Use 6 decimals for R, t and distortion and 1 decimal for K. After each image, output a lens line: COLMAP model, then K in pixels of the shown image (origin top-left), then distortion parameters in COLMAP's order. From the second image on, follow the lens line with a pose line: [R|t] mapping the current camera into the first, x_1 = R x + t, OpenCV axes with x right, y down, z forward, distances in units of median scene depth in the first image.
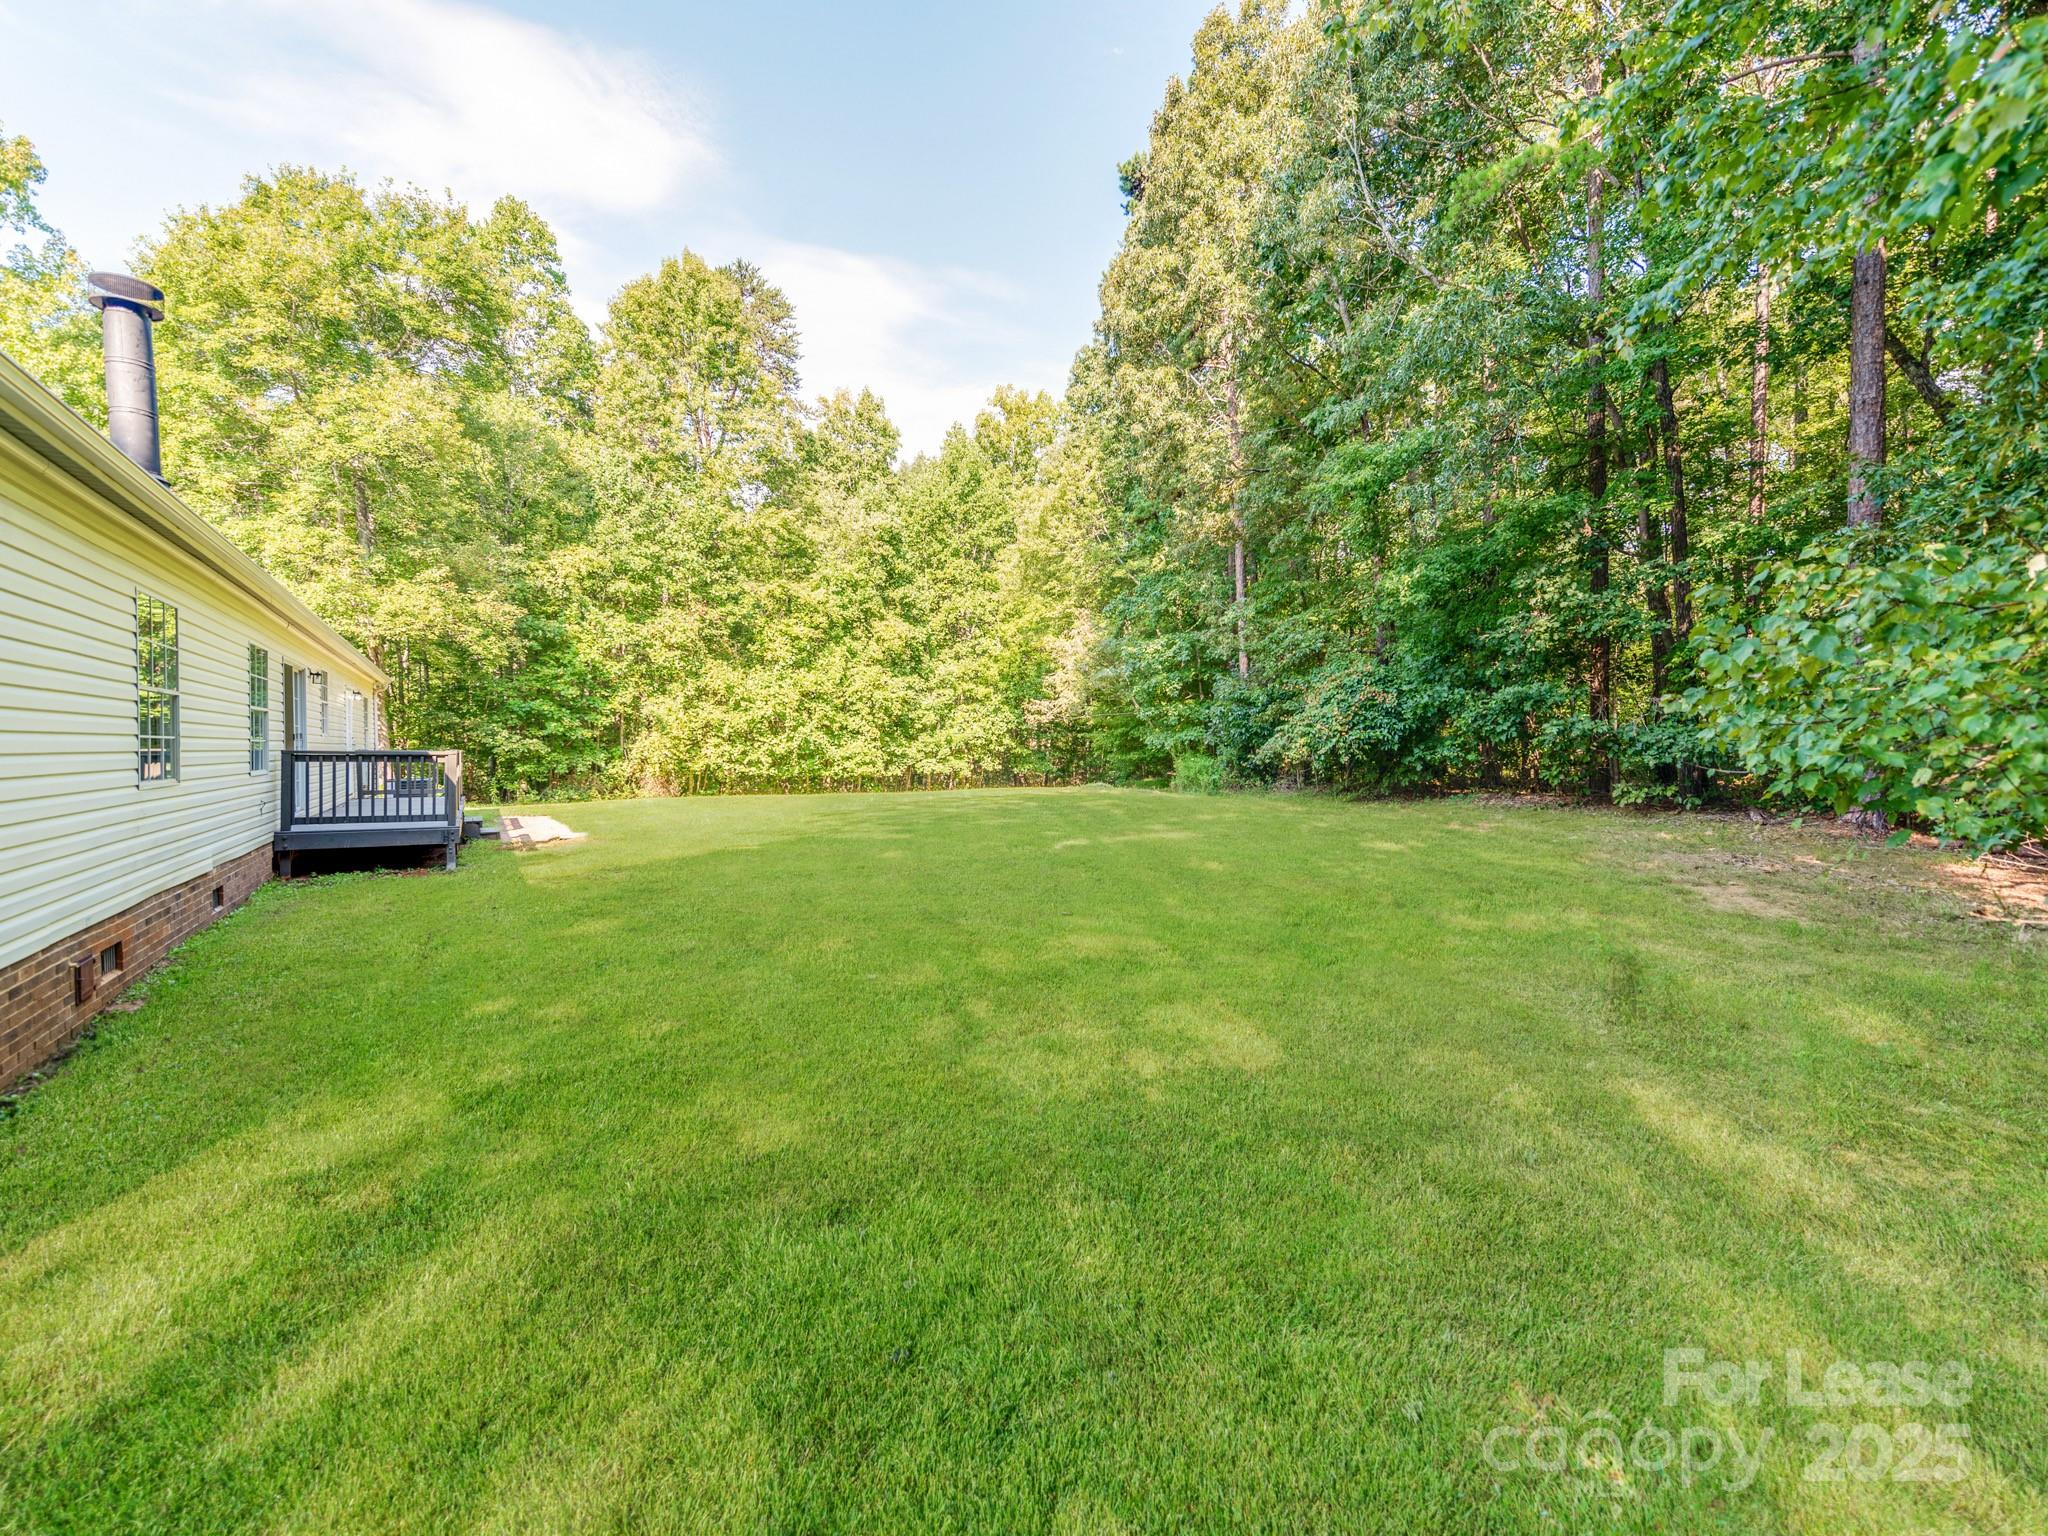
lens RADIAL K [[820.5, 0, 1014.3], [0, 820.5, 758.3], [0, 0, 1]] dist [0.002209, -0.000145]
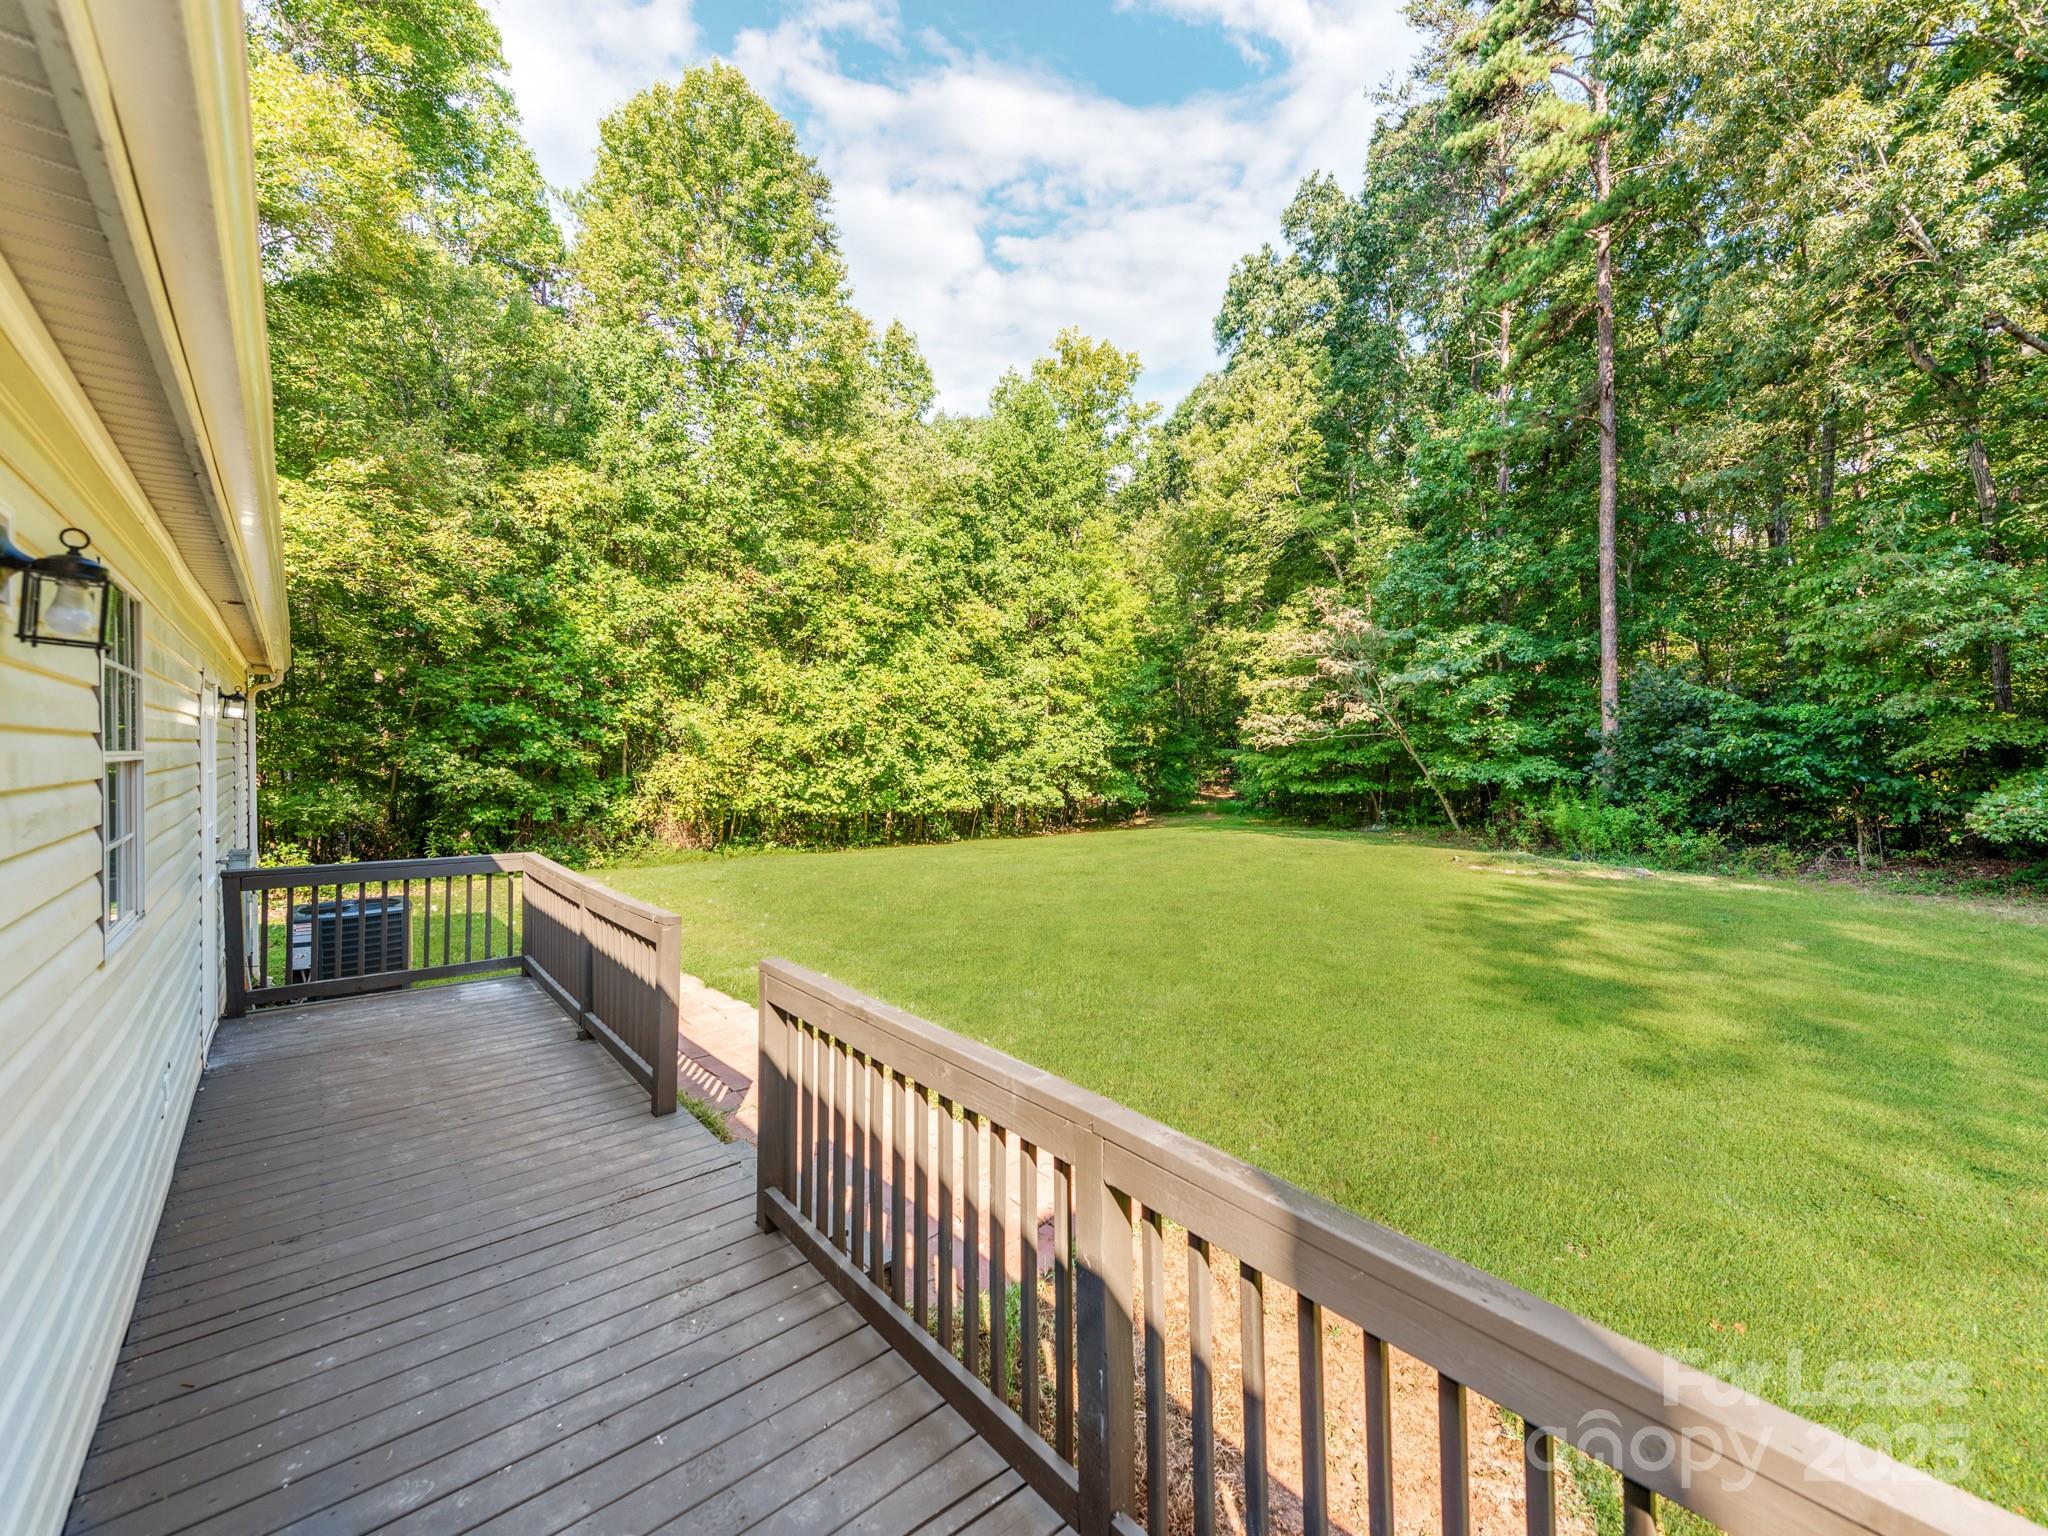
lens RADIAL K [[820.5, 0, 1033.3], [0, 820.5, 763.3], [0, 0, 1]] dist [0.002209, -0.000145]
pose [[0.989888, 0.002922, 0.141821, -0.236573], [-0.002834, 0.999996, -0.000824, -0.023709], [-0.141823, 0.000414, 0.989892, 0.281970]]
